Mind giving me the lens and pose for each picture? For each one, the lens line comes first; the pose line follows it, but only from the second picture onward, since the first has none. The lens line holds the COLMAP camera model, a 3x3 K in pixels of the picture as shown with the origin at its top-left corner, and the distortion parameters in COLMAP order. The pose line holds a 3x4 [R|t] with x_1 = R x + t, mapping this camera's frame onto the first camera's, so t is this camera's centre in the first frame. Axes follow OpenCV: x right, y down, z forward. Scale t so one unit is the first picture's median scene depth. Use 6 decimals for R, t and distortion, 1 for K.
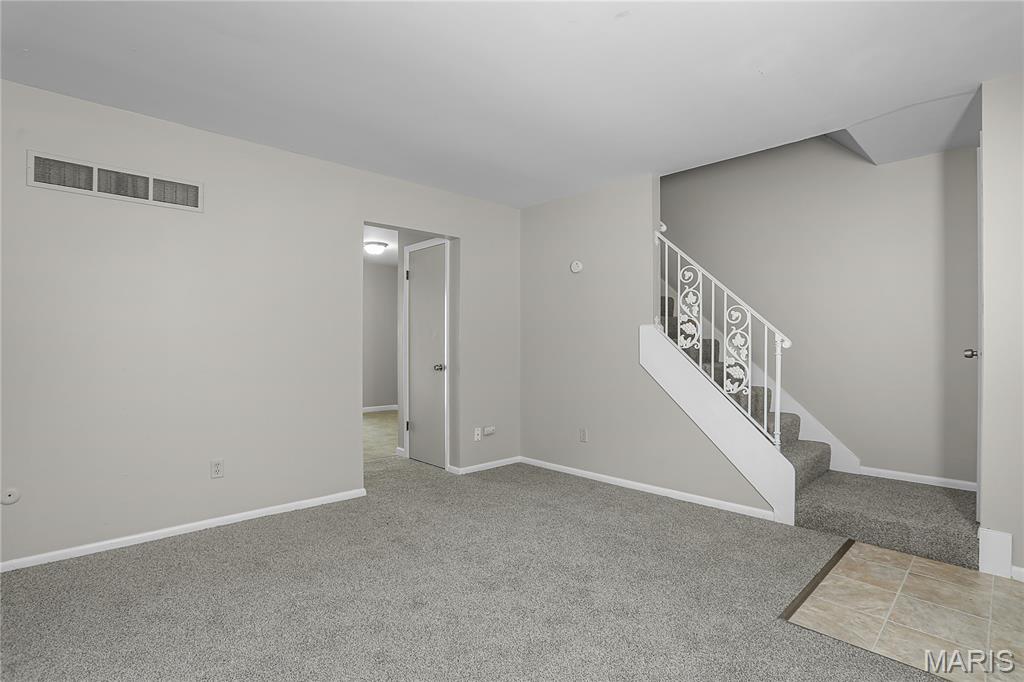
lens RADIAL K [[498.9, 0, 512.0], [0, 498.9, 341.0], [0, 0, 1]] dist [-0.077522, 0.030900]
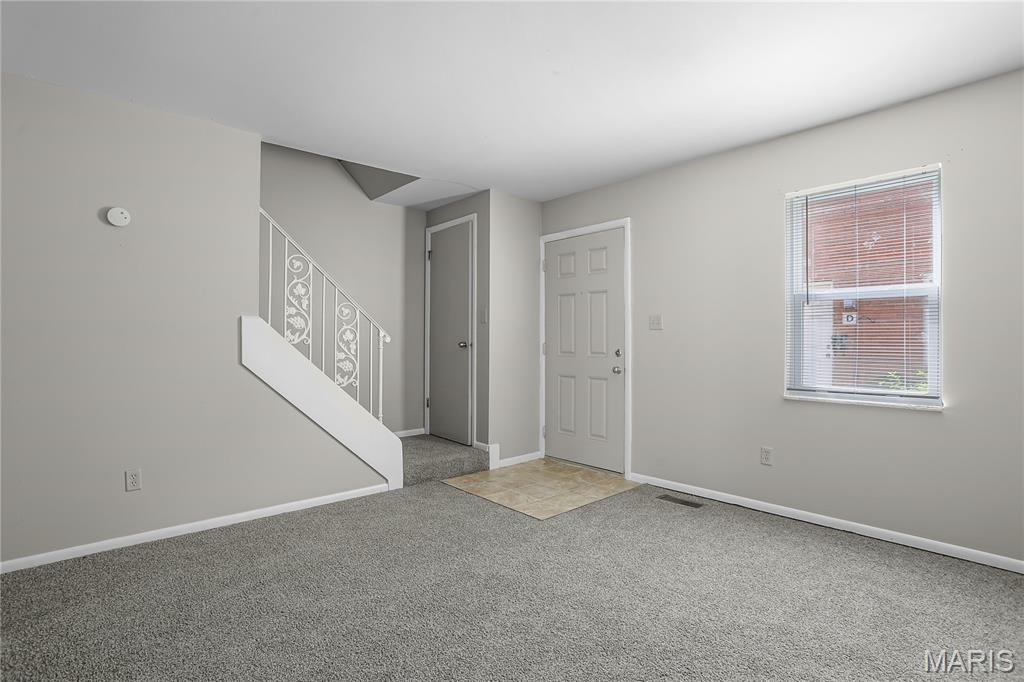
lens RADIAL K [[498.9, 0, 512.0], [0, 498.9, 341.0], [0, 0, 1]] dist [-0.077522, 0.030900]
pose [[0.026963, -0.003094, 0.999632, -0.591350], [-0.006080, 0.999976, 0.003260, 0.004299], [-0.999618, -0.006165, 0.026943, 0.620436]]
